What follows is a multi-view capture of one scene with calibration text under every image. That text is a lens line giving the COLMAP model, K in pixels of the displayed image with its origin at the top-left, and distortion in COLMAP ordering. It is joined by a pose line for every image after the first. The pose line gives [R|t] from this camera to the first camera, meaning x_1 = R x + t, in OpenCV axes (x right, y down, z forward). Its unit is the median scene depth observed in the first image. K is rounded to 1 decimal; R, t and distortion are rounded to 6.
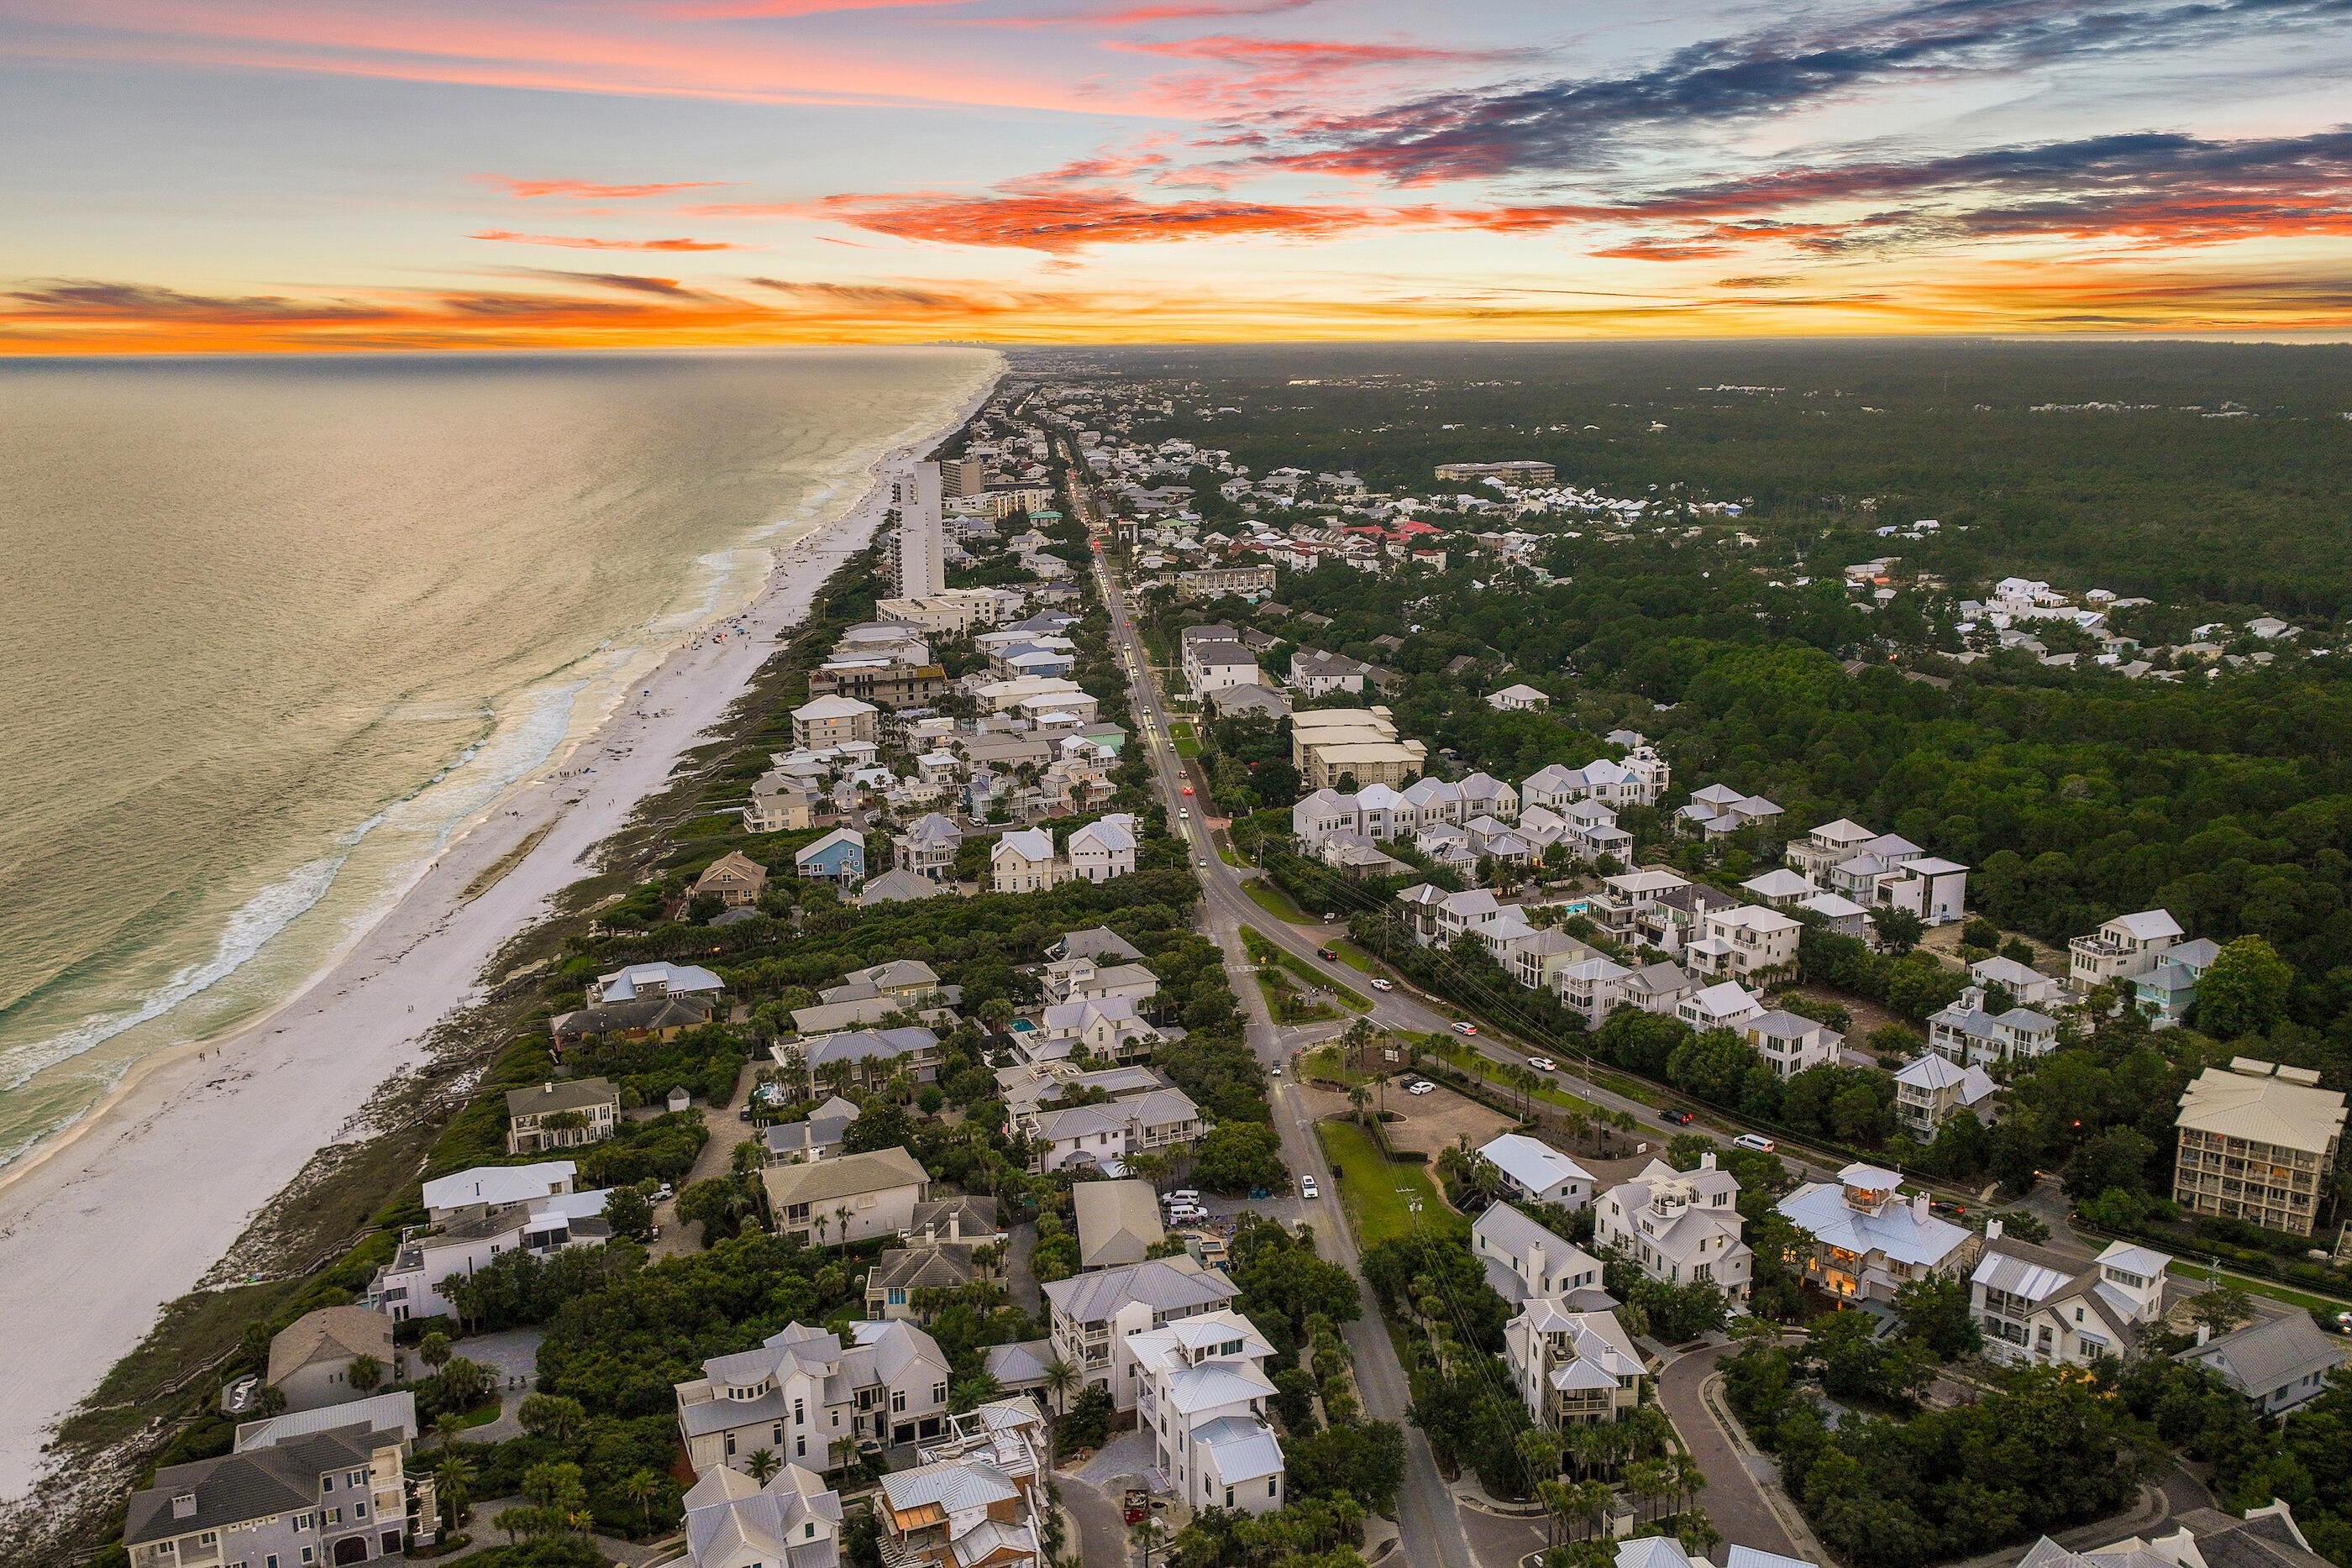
lens RADIAL K [[1986.8, 0, 1176.0], [0, 1986.8, 784.0], [0, 0, 1]] dist [0.002022, -0.001023]
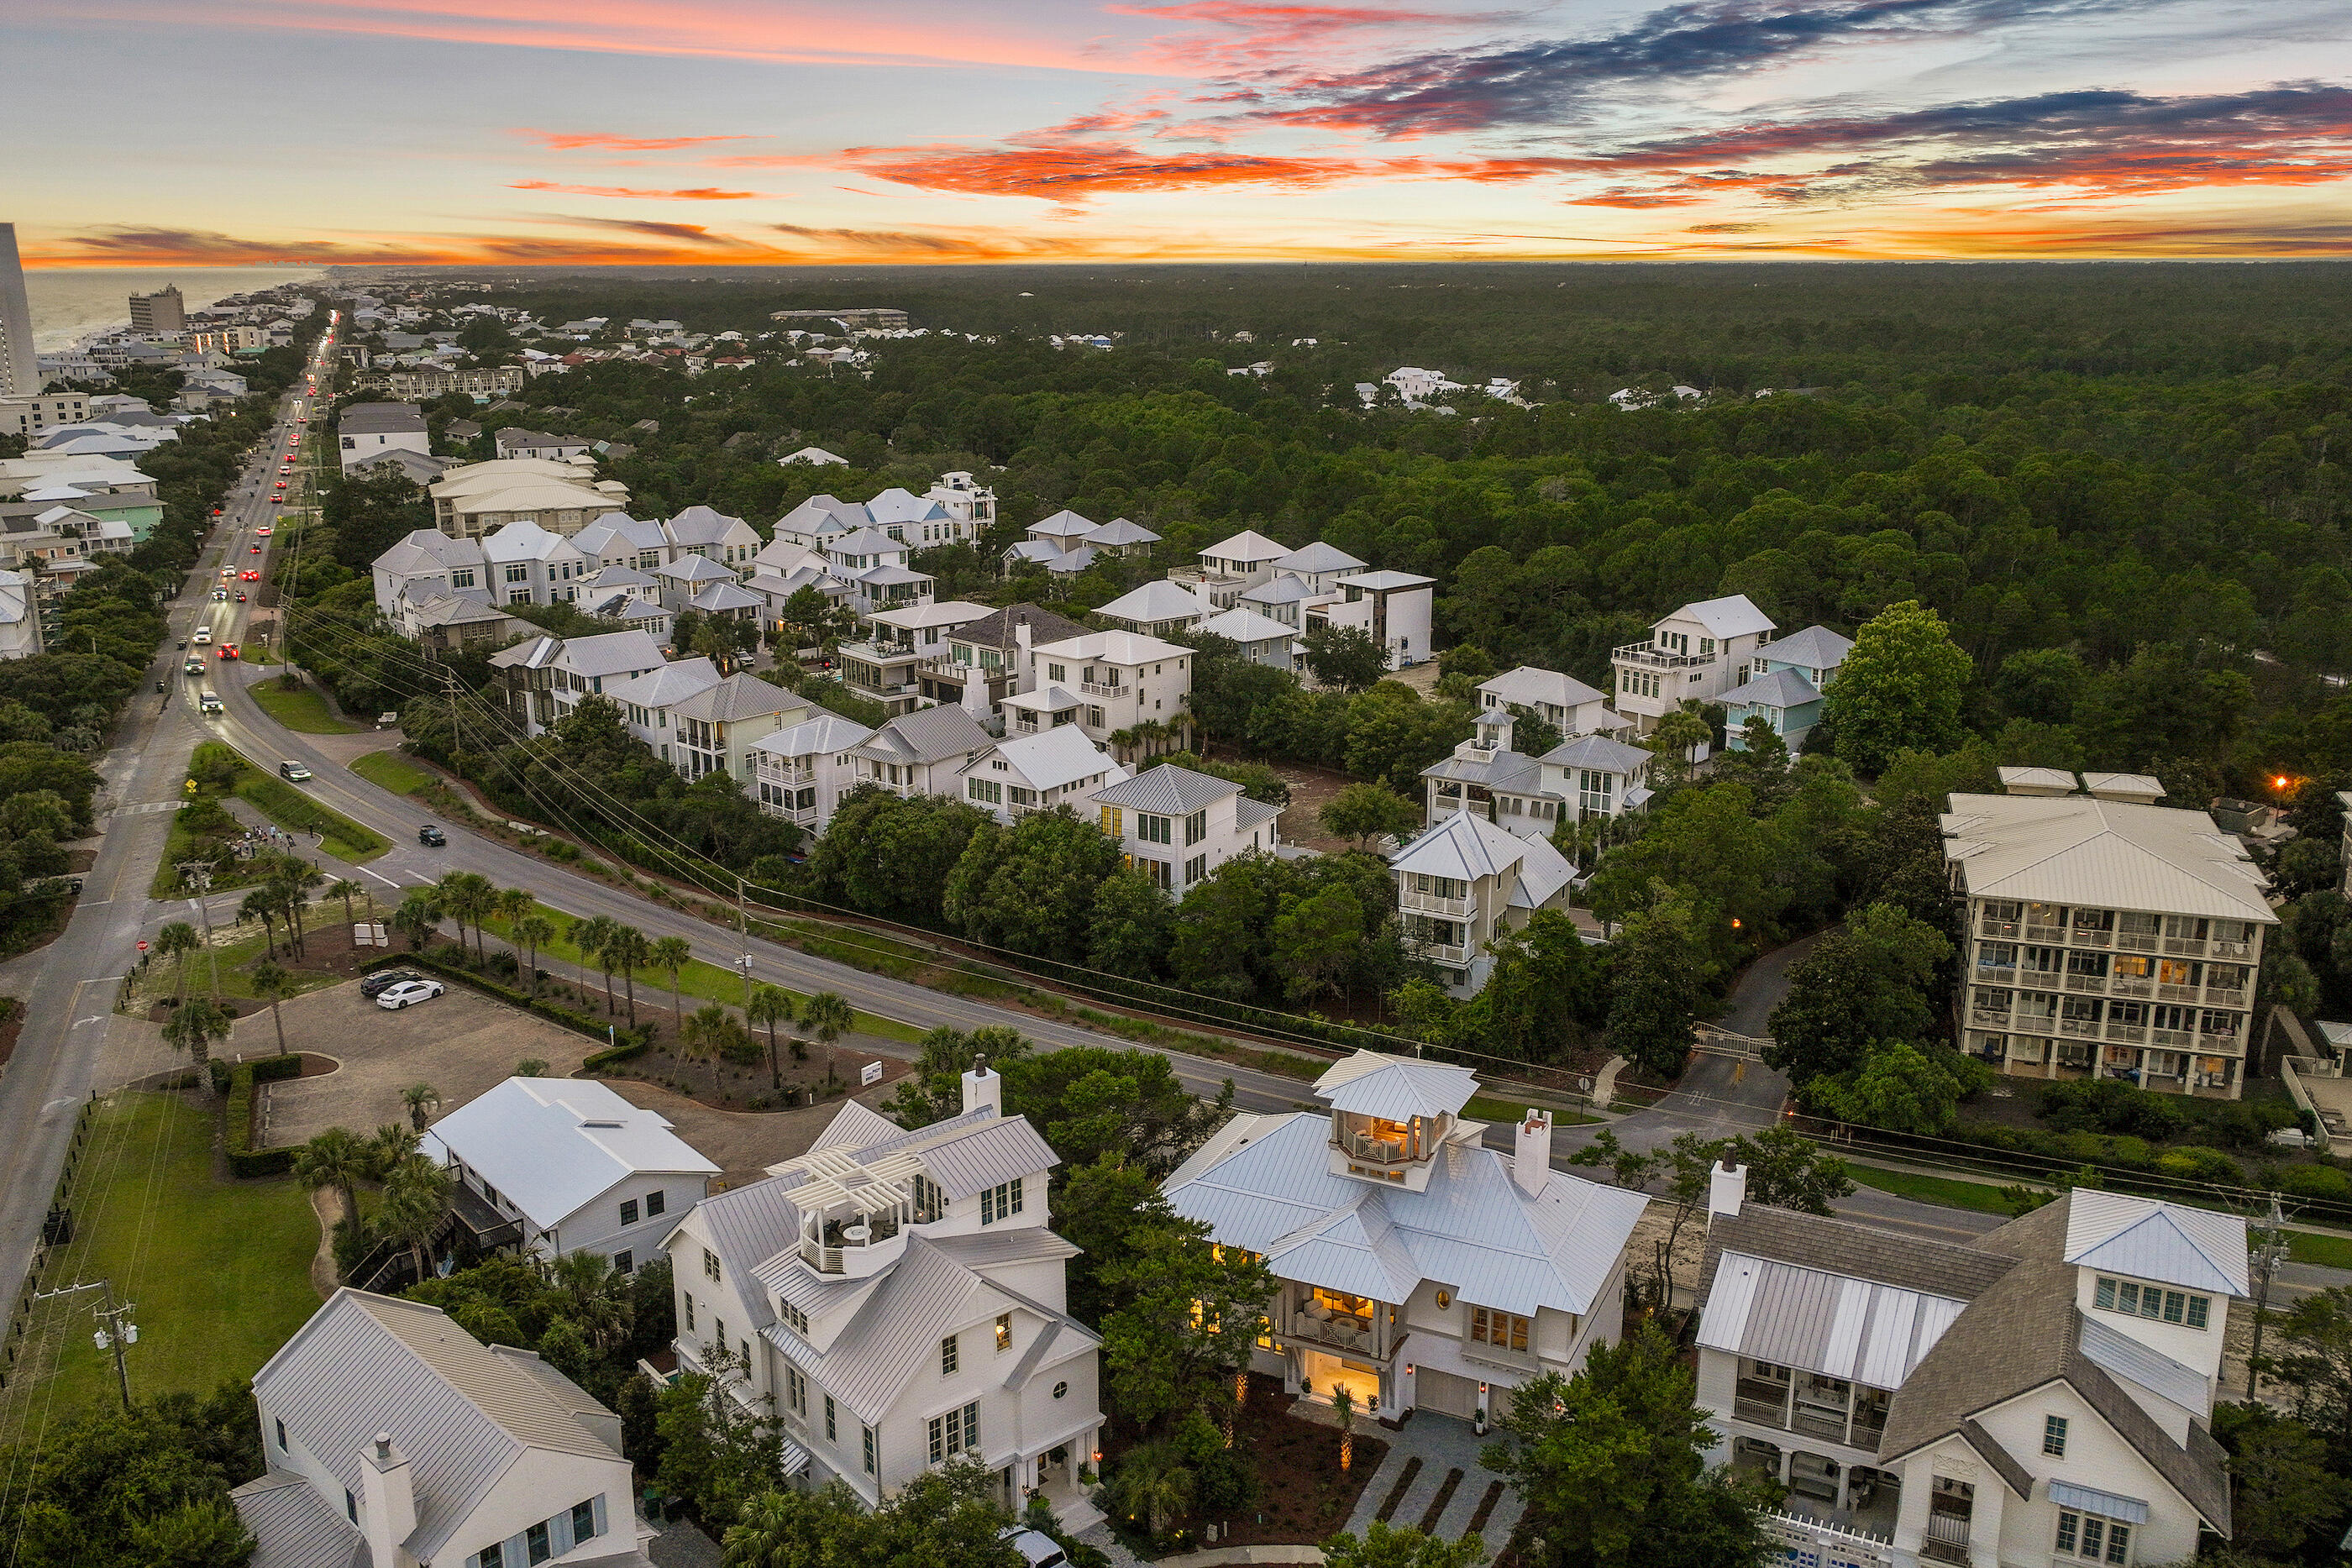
lens RADIAL K [[1949.0, 0, 1176.0], [0, 1949.0, 784.0], [0, 0, 1]] dist [0.007038, -0.000336]
pose [[0.955099, -0.072539, 0.287269, 0.154504], [0.063571, 0.997158, 0.040438, 0.091782], [-0.289386, -0.020360, 0.956996, 0.490803]]
